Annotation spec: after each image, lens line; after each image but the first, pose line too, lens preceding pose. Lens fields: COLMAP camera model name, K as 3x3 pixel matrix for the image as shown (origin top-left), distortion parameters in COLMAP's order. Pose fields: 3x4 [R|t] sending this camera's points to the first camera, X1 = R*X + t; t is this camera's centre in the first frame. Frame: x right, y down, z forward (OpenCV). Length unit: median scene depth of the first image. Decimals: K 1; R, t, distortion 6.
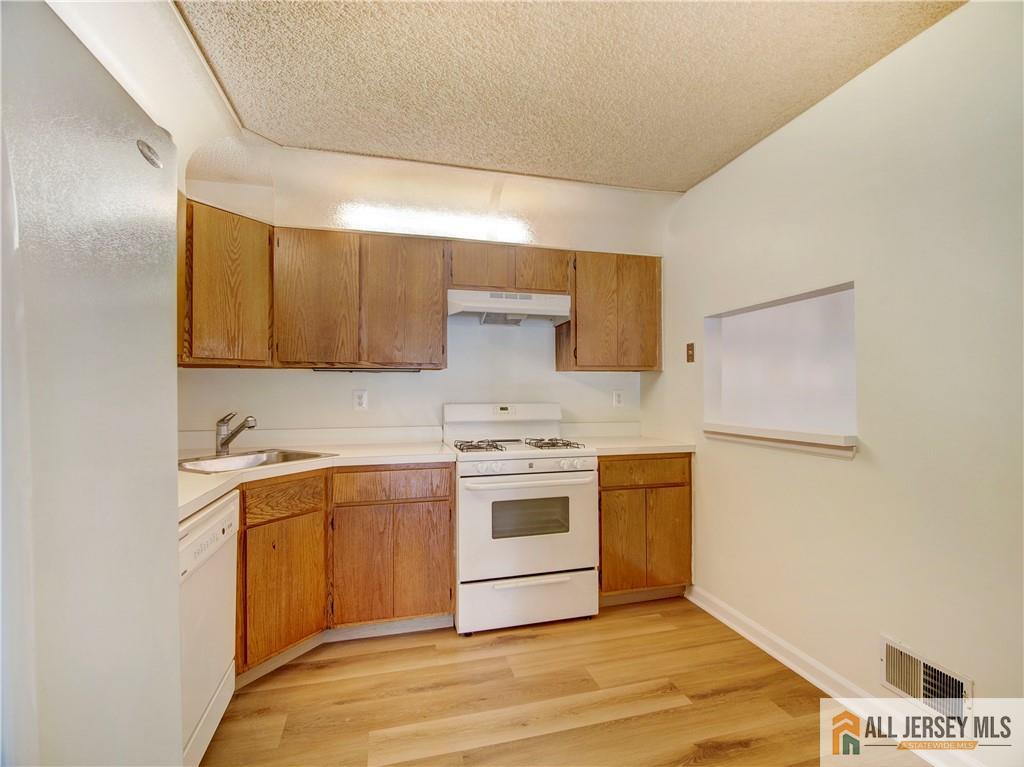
lens RADIAL K [[487.9, 0, 512.0], [0, 487.9, 383.5], [0, 0, 1]] dist [-0.004284, -0.006394]
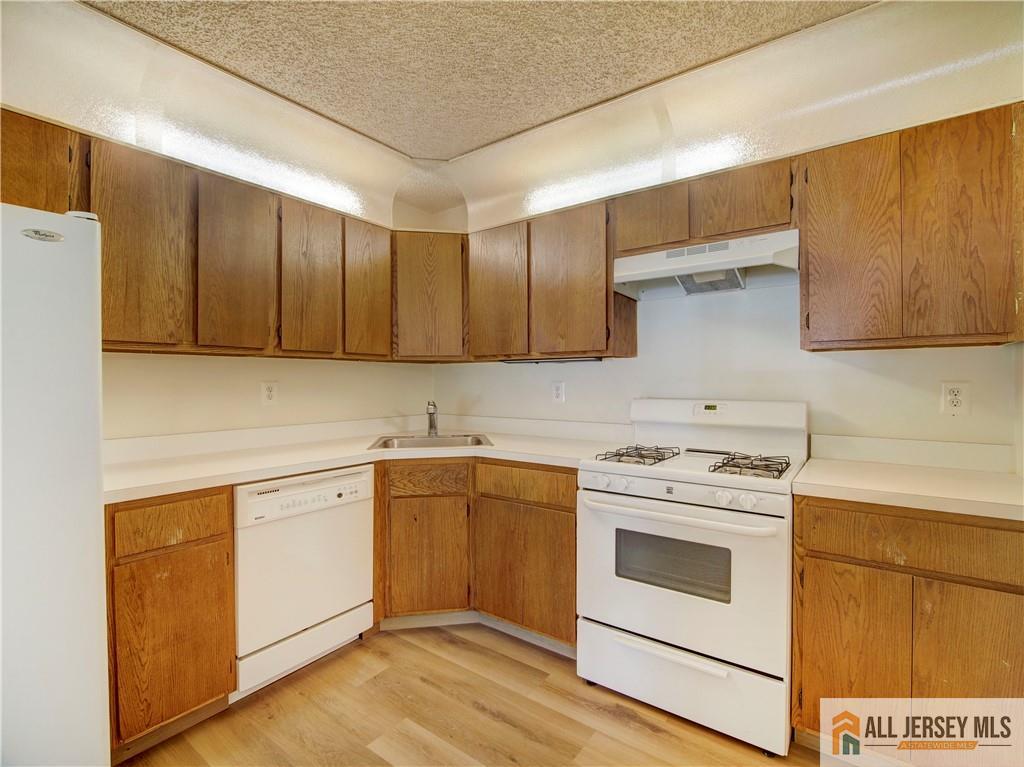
lens RADIAL K [[487.9, 0, 512.0], [0, 487.9, 383.5], [0, 0, 1]] dist [-0.004284, -0.006394]
pose [[0.613717, 0.005303, -0.789508, 0.435715], [0.013889, 0.999750, 0.017513, -0.000566], [0.789404, -0.021714, 0.613490, 0.379629]]
